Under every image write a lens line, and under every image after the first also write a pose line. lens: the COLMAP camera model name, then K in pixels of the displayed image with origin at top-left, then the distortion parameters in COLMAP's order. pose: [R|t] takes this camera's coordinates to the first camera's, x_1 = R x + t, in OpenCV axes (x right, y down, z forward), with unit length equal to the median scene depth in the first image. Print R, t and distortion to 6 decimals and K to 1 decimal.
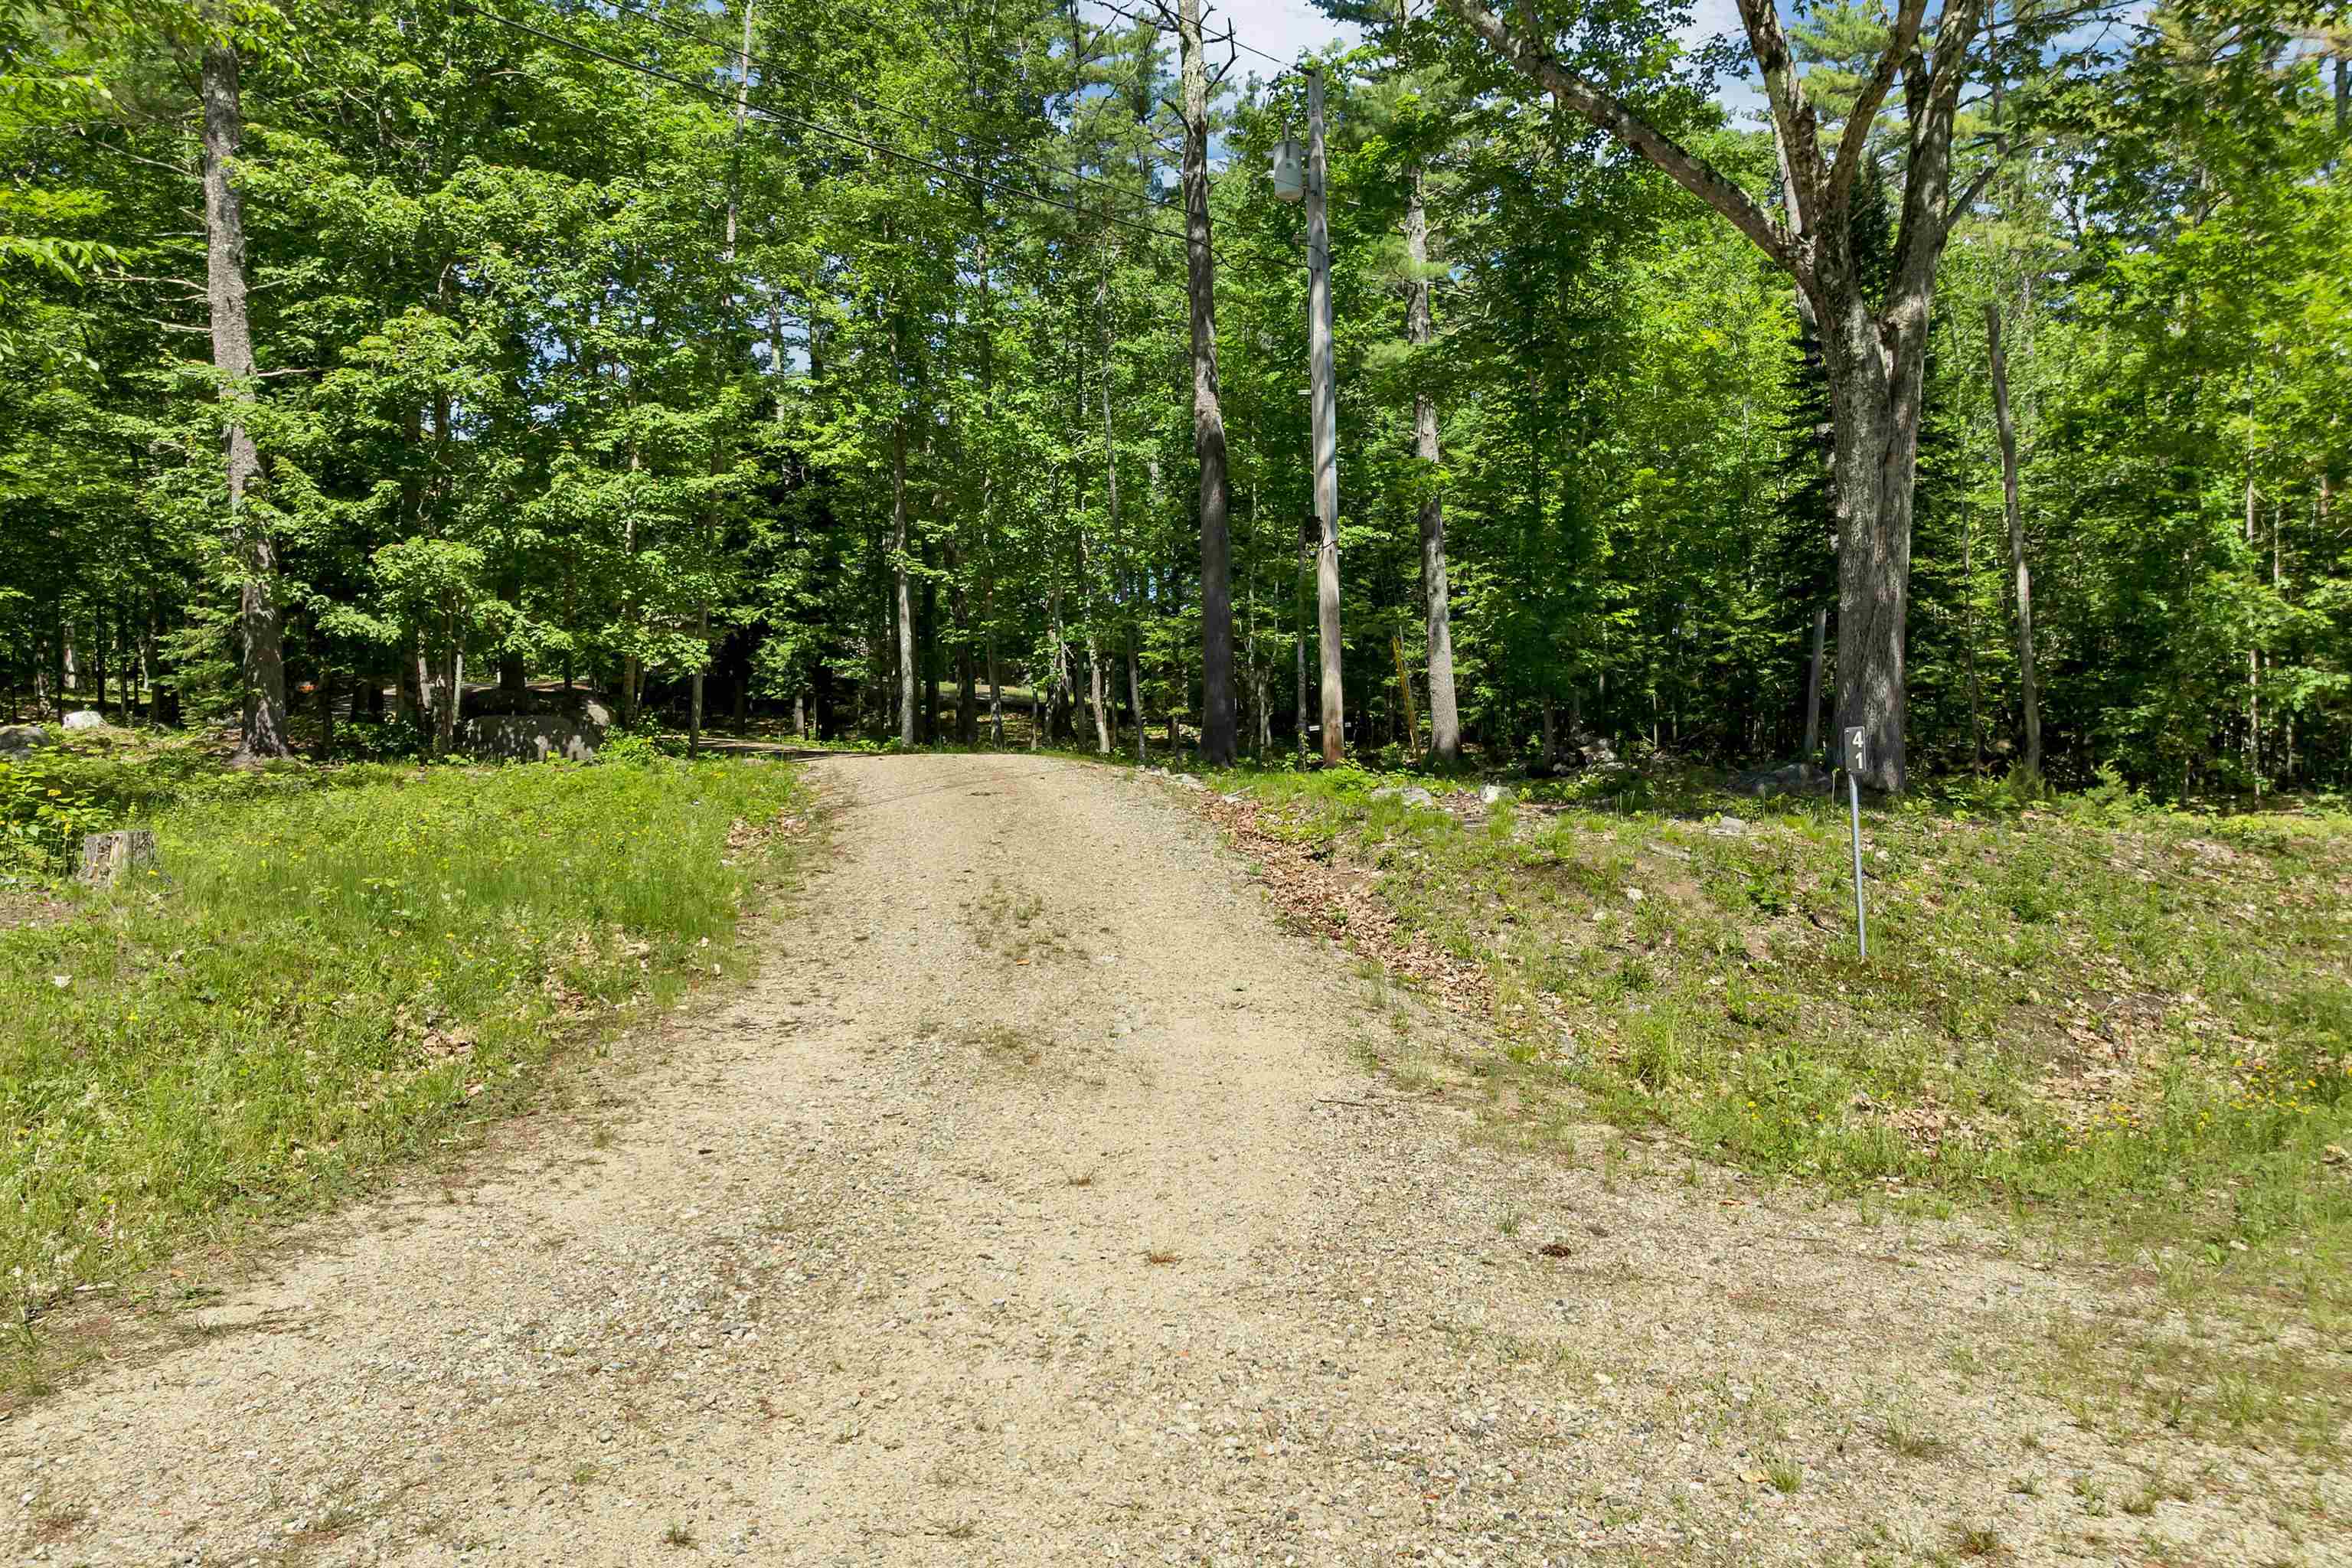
lens RADIAL K [[1681.8, 0, 1167.7], [0, 1681.8, 783.4], [0, 0, 1]] dist [-0.038288, 0.010546]
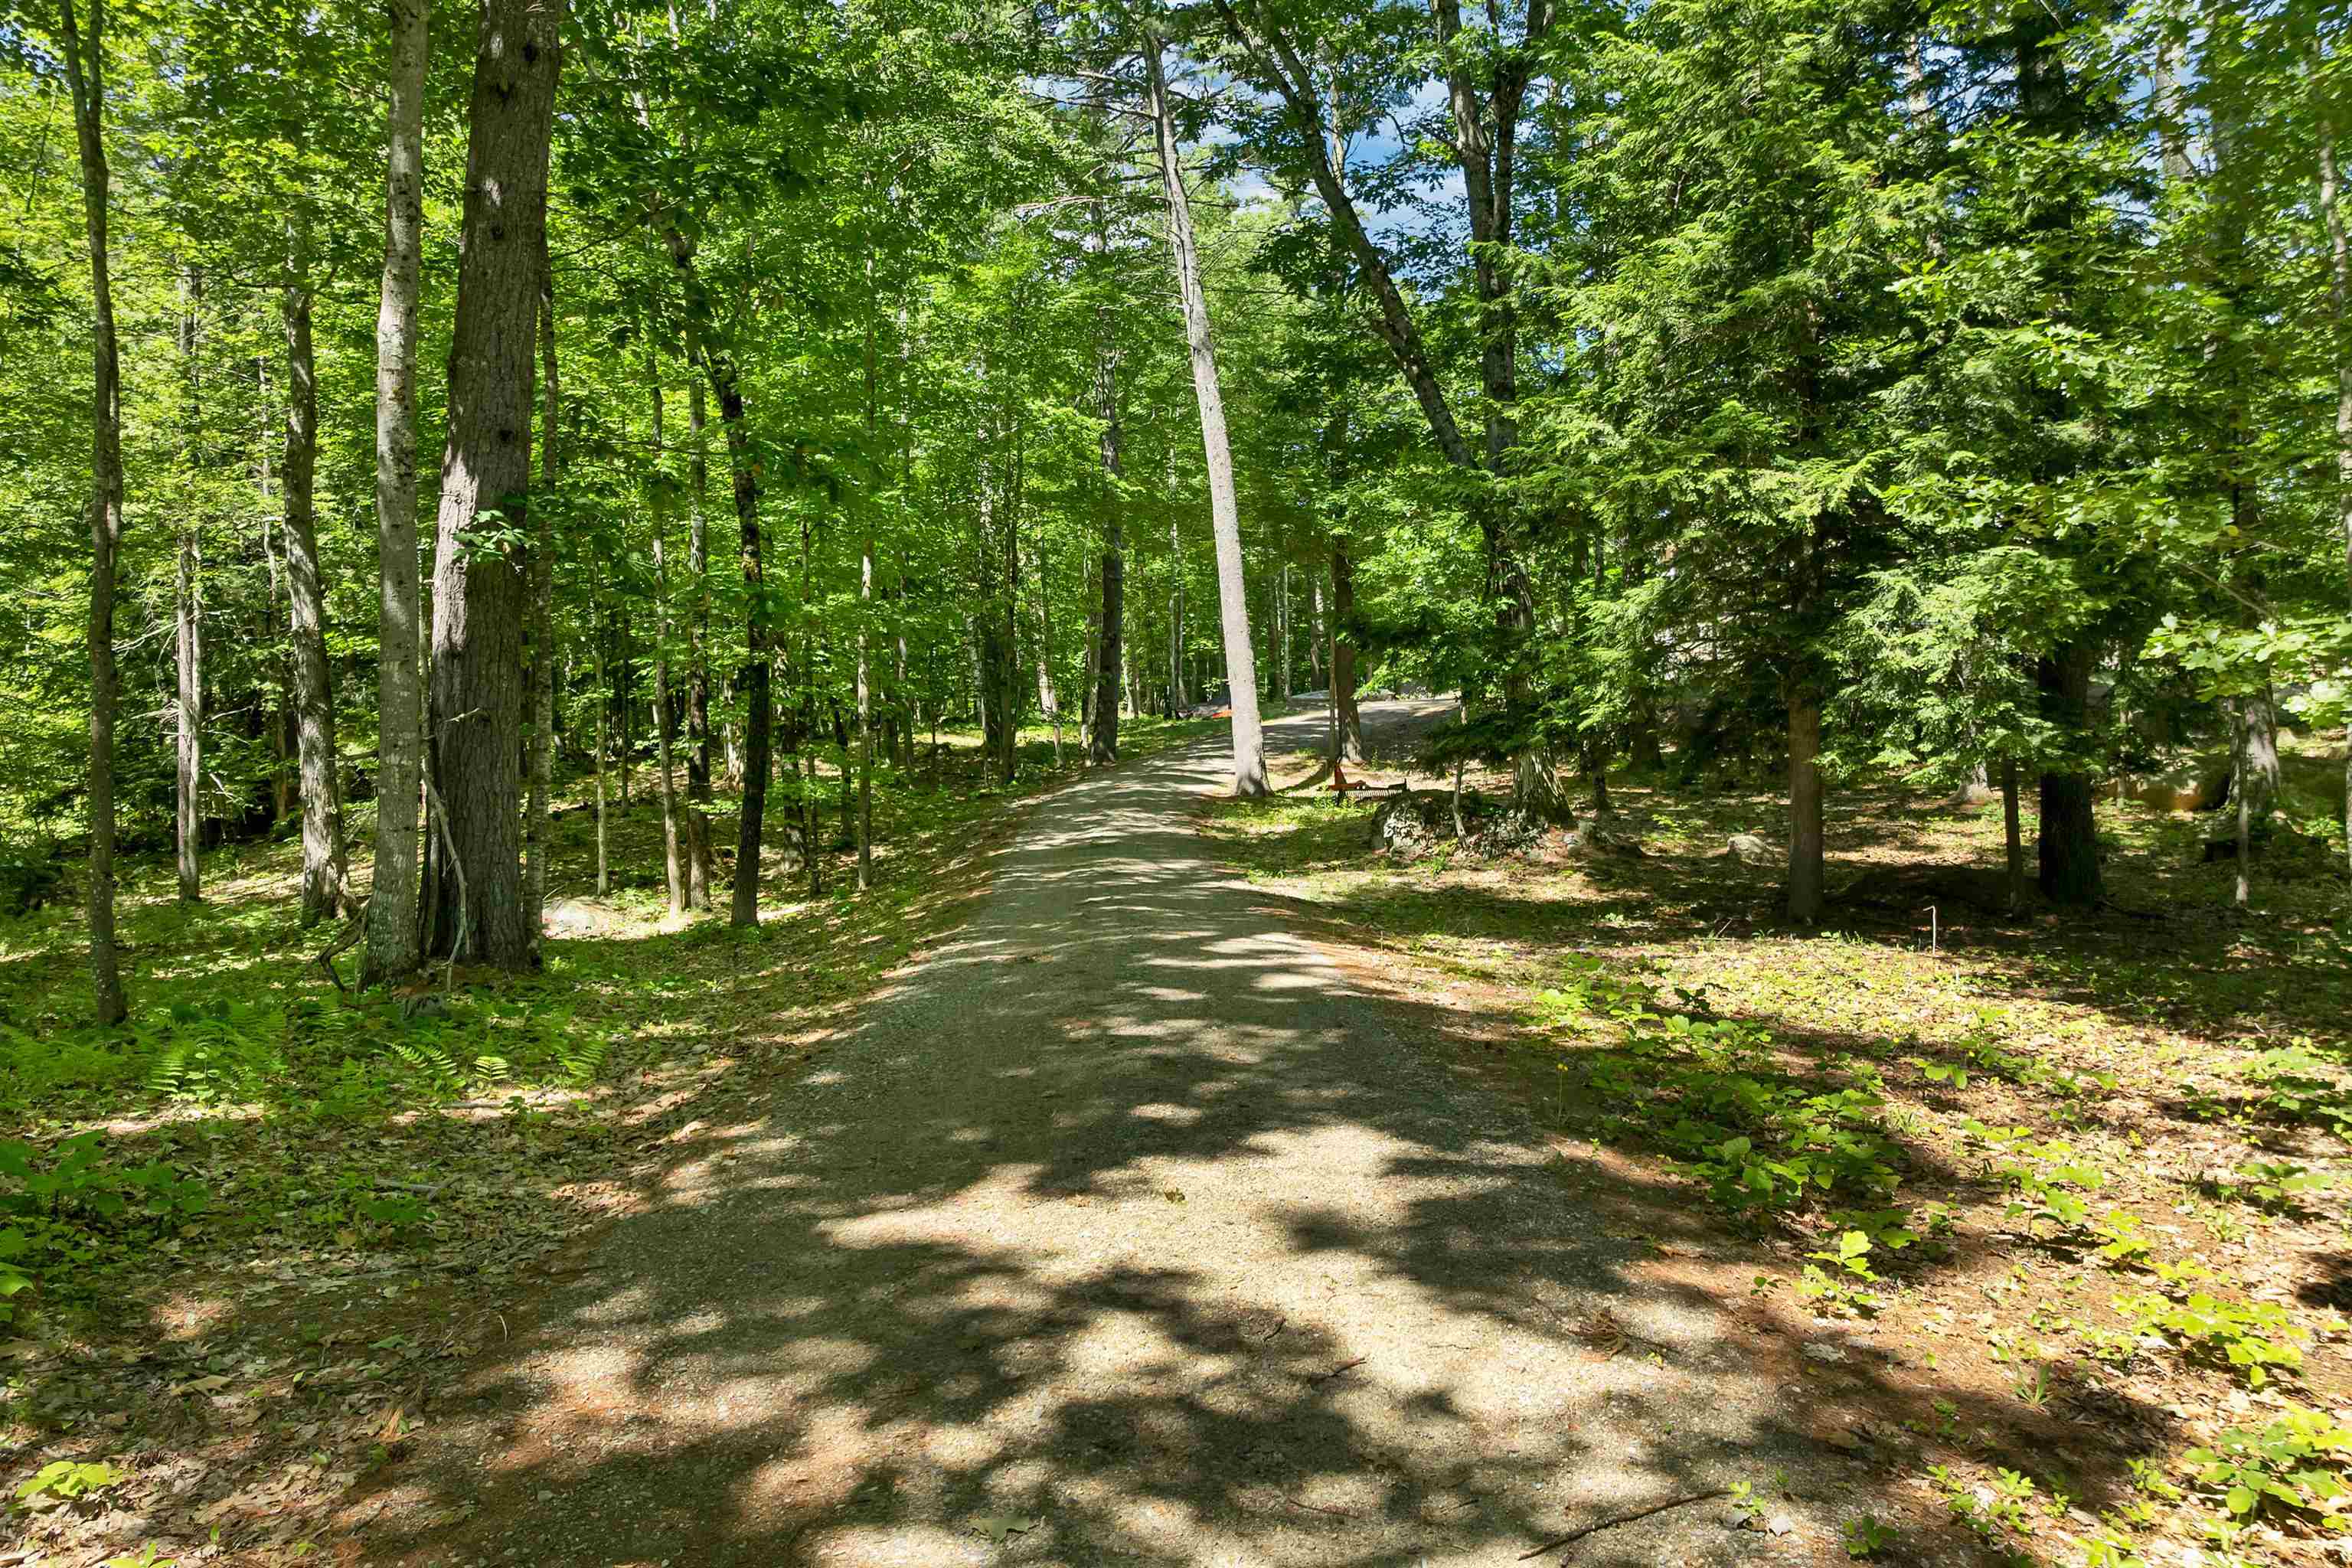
lens RADIAL K [[1681.8, 0, 1171.9], [0, 1681.8, 777.0], [0, 0, 1]] dist [-0.038288, 0.010546]
pose [[0.796707, -0.001804, -0.604364, -0.360383], [0.002950, 0.999995, 0.000903, -0.113677], [0.604359, -0.002502, 0.796708, 1.540633]]
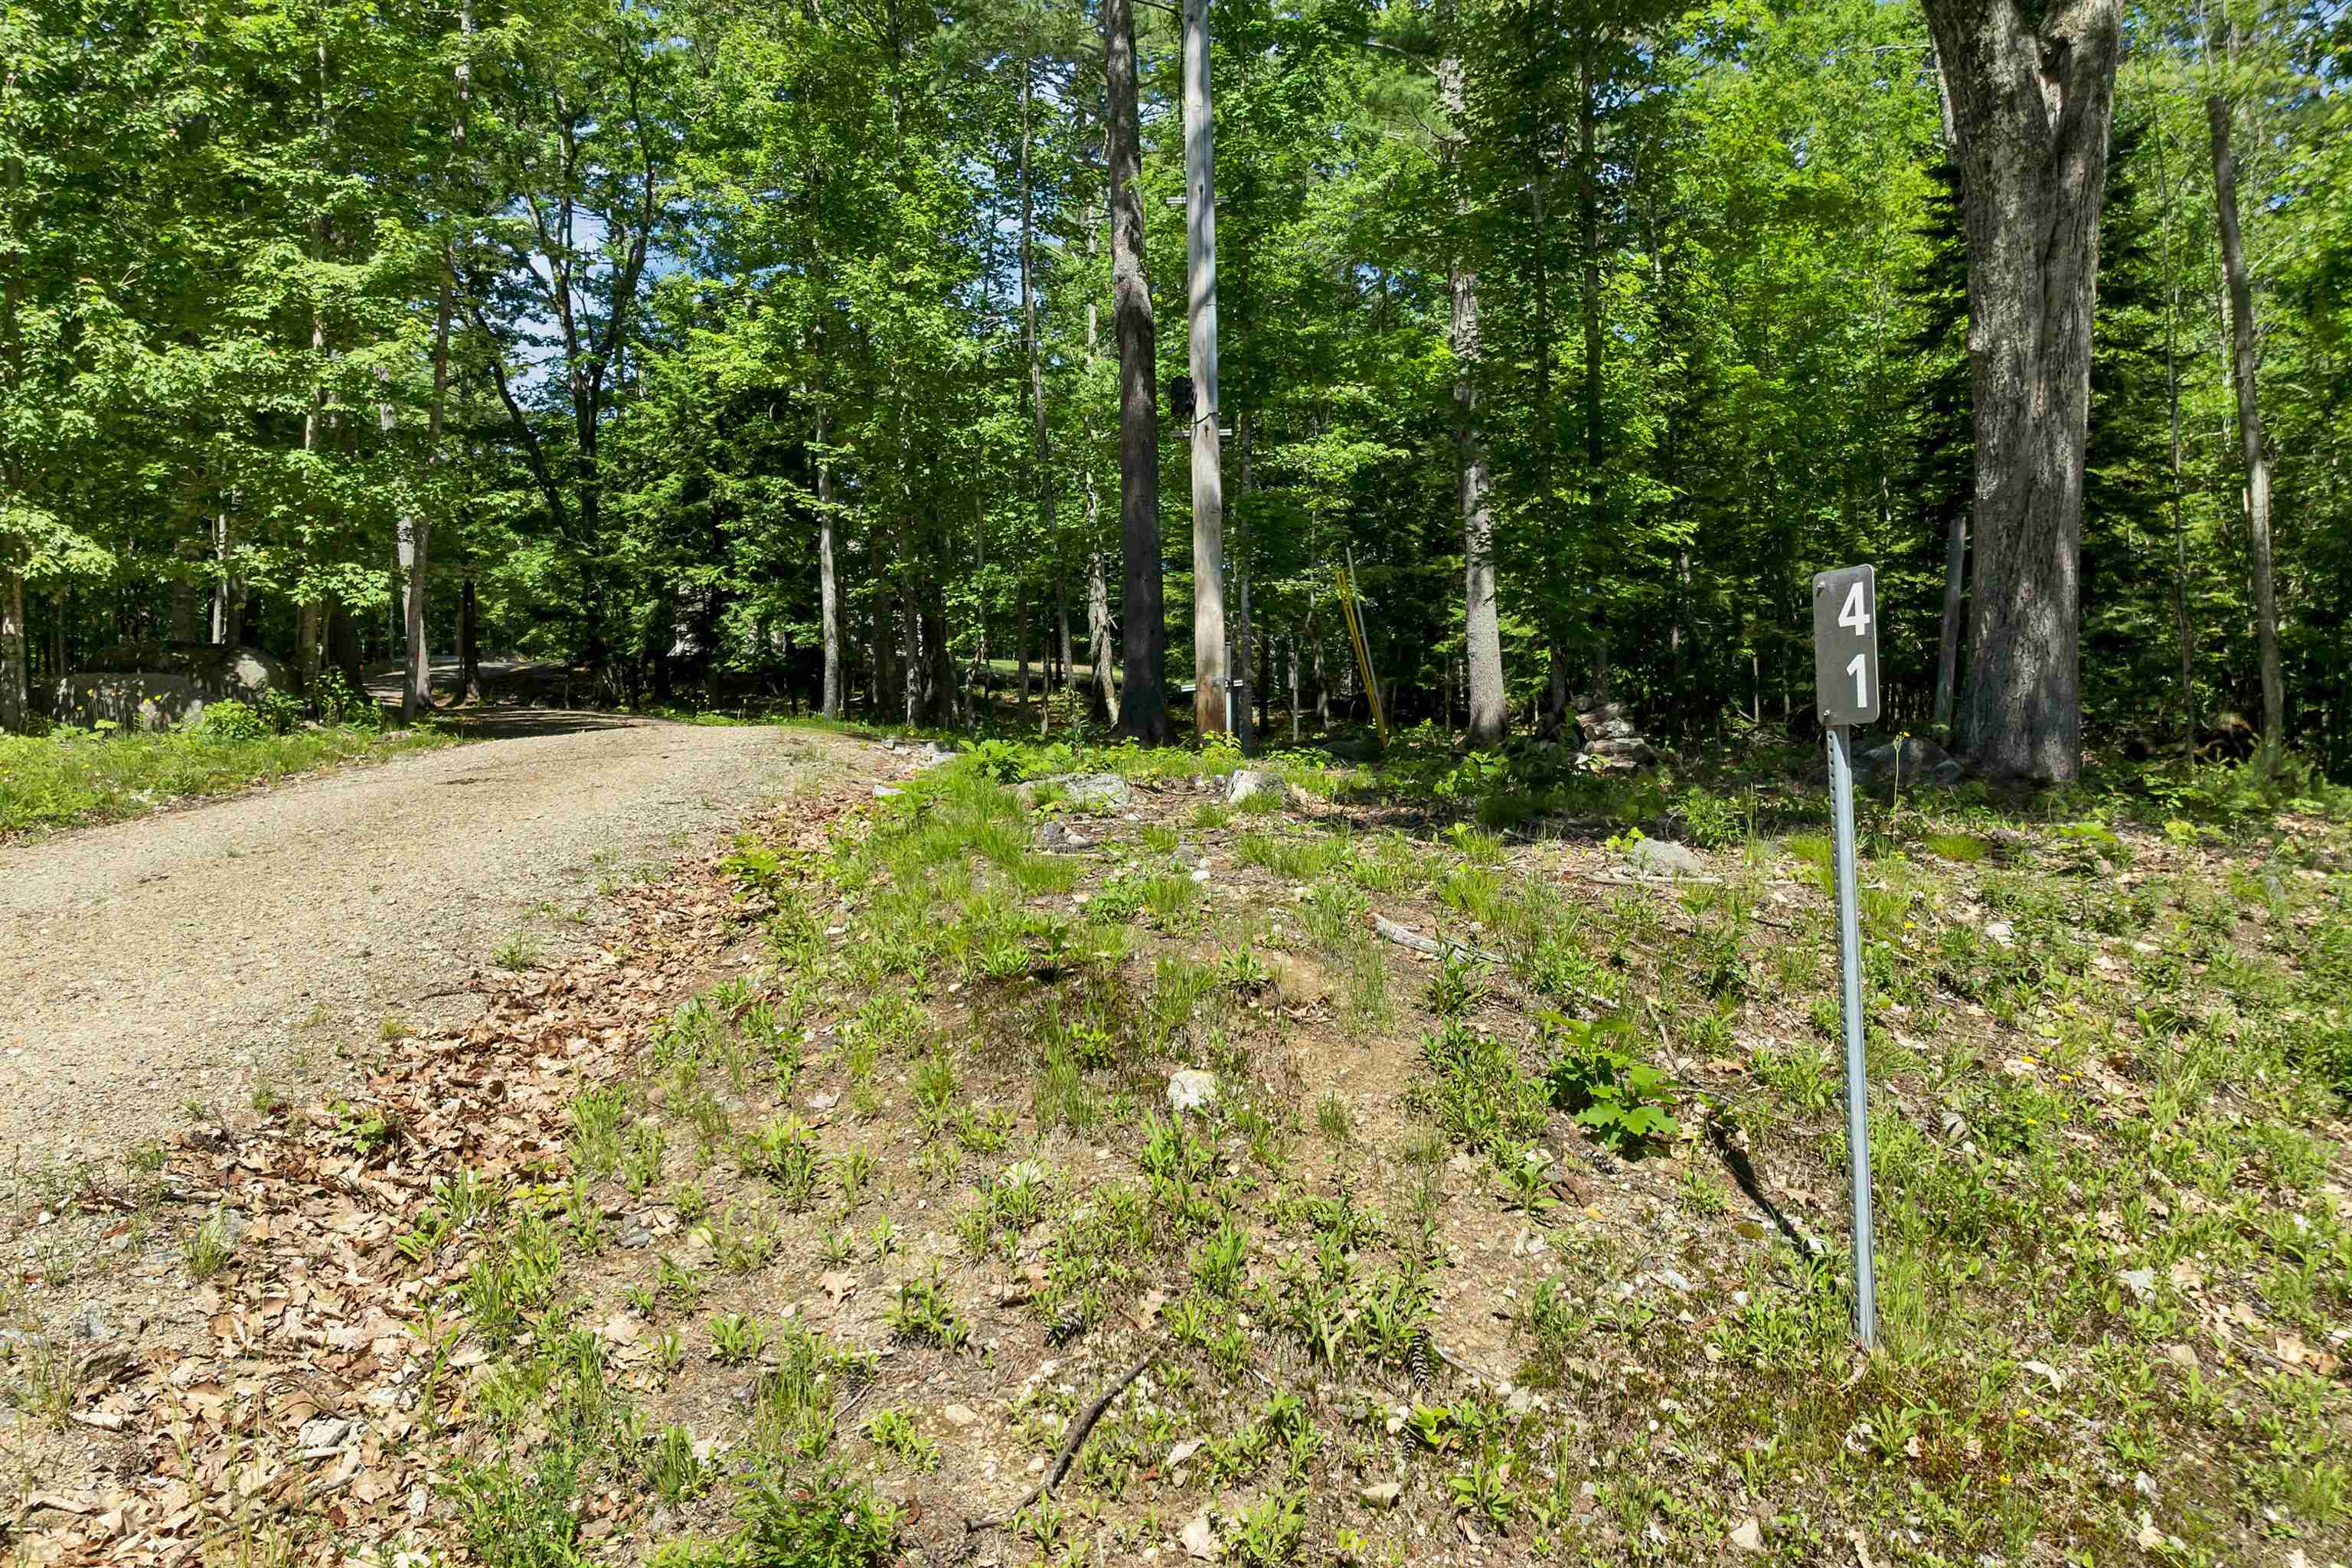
lens RADIAL K [[1681.8, 0, 1182.8], [0, 1681.8, 781.1], [0, 0, 1]] dist [-0.038288, 0.010546]
pose [[0.996221, 0.003570, -0.086778, 0.155450], [-0.003075, 0.999978, 0.005839, 0.001252], [0.086797, -0.005550, 0.996211, 0.337270]]
